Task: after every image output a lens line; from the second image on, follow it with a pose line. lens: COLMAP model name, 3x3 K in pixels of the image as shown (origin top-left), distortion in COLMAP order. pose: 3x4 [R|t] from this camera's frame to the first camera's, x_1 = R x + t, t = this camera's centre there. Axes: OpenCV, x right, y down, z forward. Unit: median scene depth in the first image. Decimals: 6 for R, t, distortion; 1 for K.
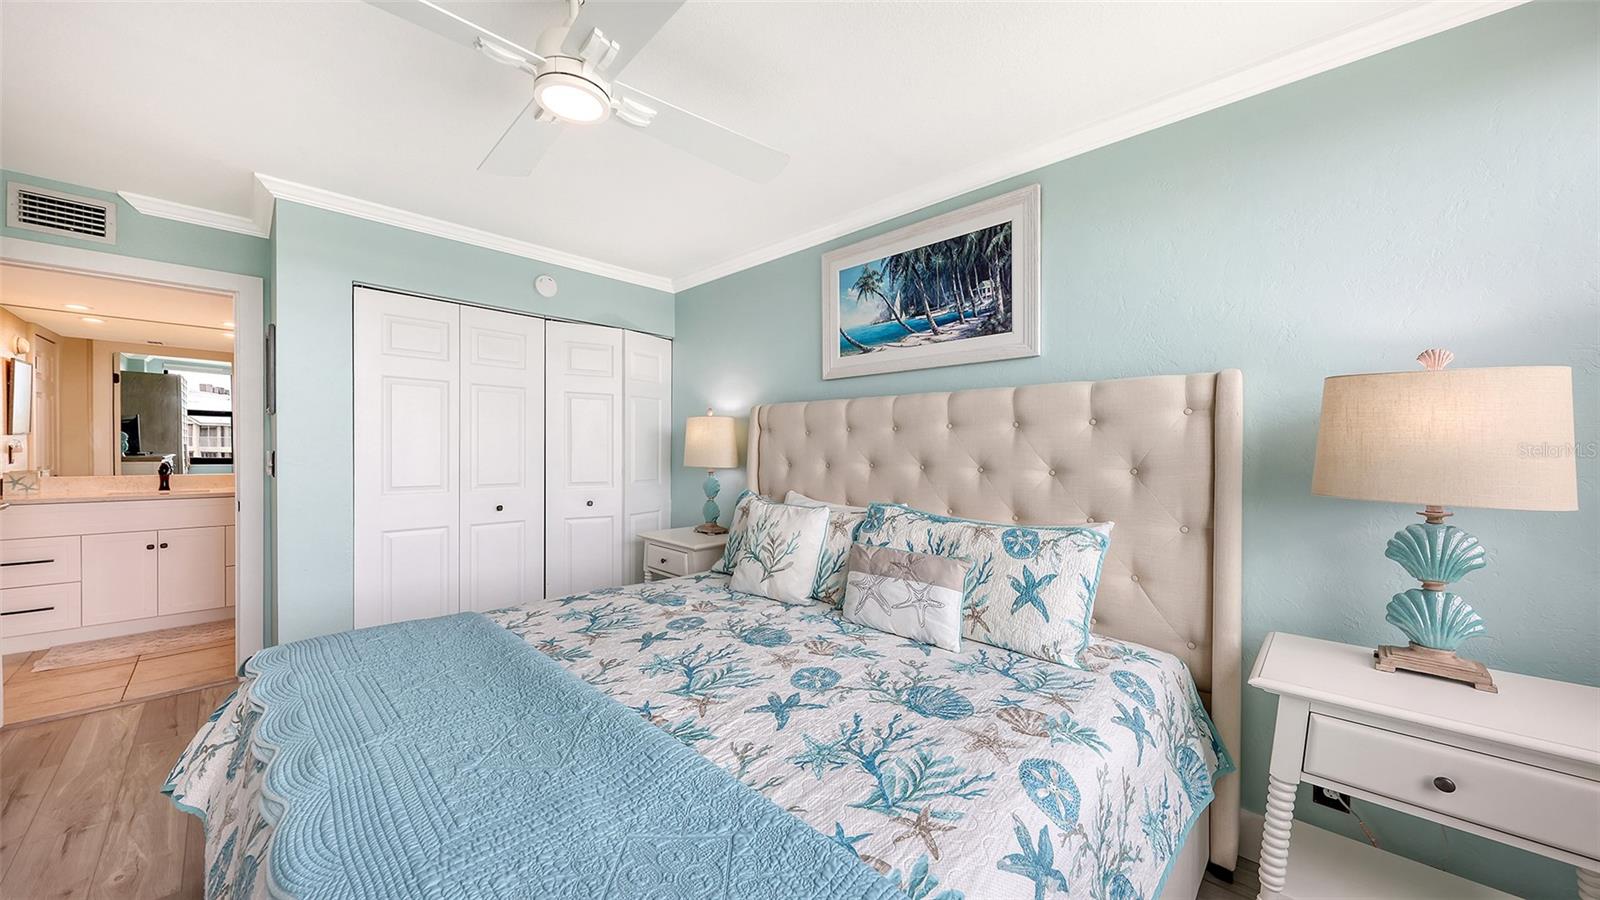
lens RADIAL K [[556.4, 0, 786.2], [0, 556.4, 444.2], [0, 0, 1]] dist [0.000963, 0.000079]
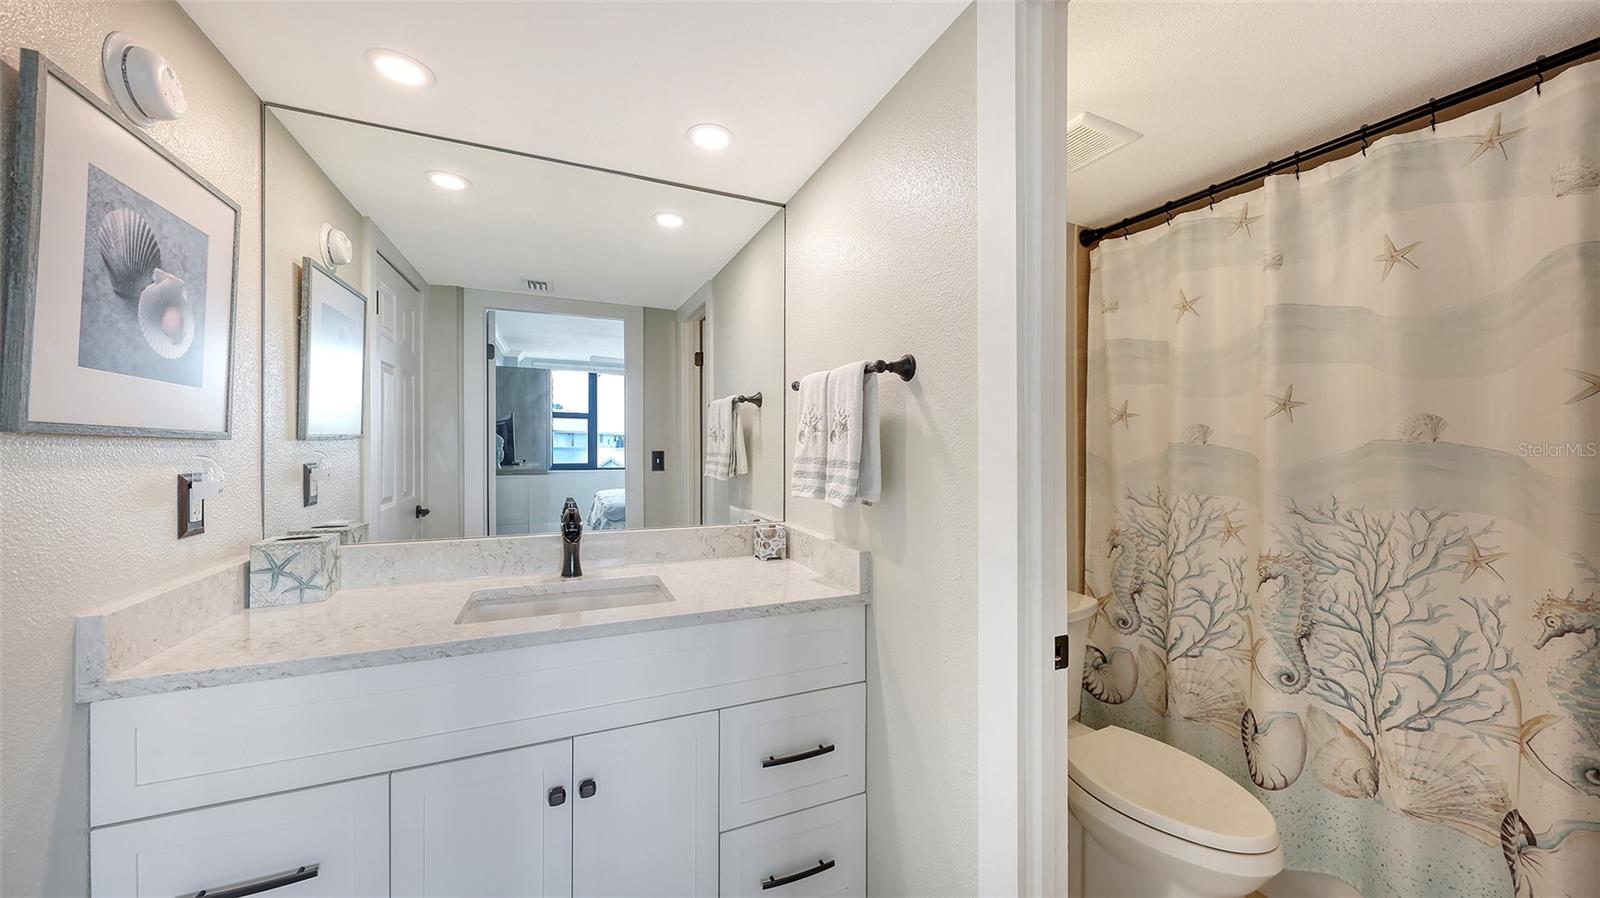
lens RADIAL K [[555.4, 0, 797.3], [0, 555.4, 444.1], [0, 0, 1]] dist [0.000365, -0.000037]
pose [[0.928542, -0.000877, -0.371226, -1.315533], [-0.000980, 0.999988, -0.004813, -0.017512], [0.371226, 0.004833, 0.928530, 1.110531]]
